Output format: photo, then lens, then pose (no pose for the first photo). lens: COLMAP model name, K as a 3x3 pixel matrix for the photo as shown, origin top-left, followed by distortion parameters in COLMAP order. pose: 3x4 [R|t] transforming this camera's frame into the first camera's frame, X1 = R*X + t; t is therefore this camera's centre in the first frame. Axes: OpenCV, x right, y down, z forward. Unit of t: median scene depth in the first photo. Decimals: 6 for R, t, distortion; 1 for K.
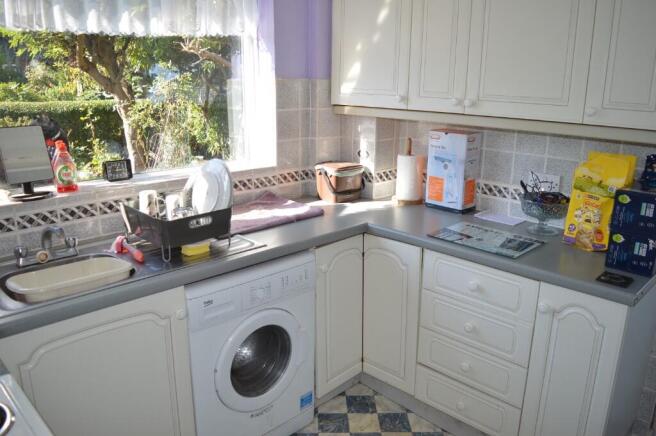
lens RADIAL K [[516.4, 0, 328.0], [0, 516.4, 218.0], [0, 0, 1]] dist [-0.057888, -0.000328]
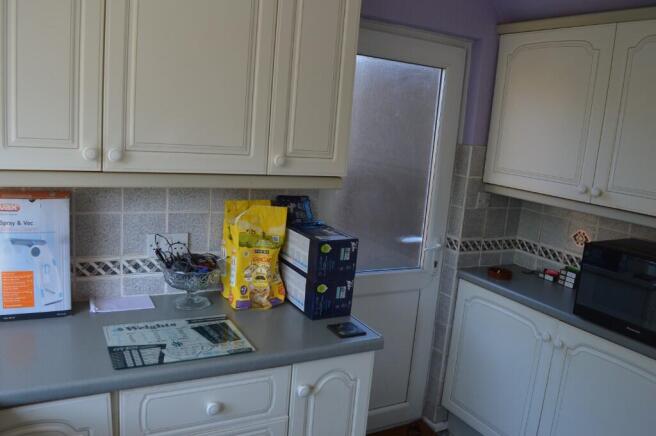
lens RADIAL K [[516.4, 0, 328.0], [0, 516.4, 218.0], [0, 0, 1]] dist [-0.057888, -0.000328]
pose [[0.307912, -0.161528, 0.937603, -0.283746], [0.188025, 0.976377, 0.106460, -0.167782], [-0.932650, 0.143513, 0.331009, 0.551827]]
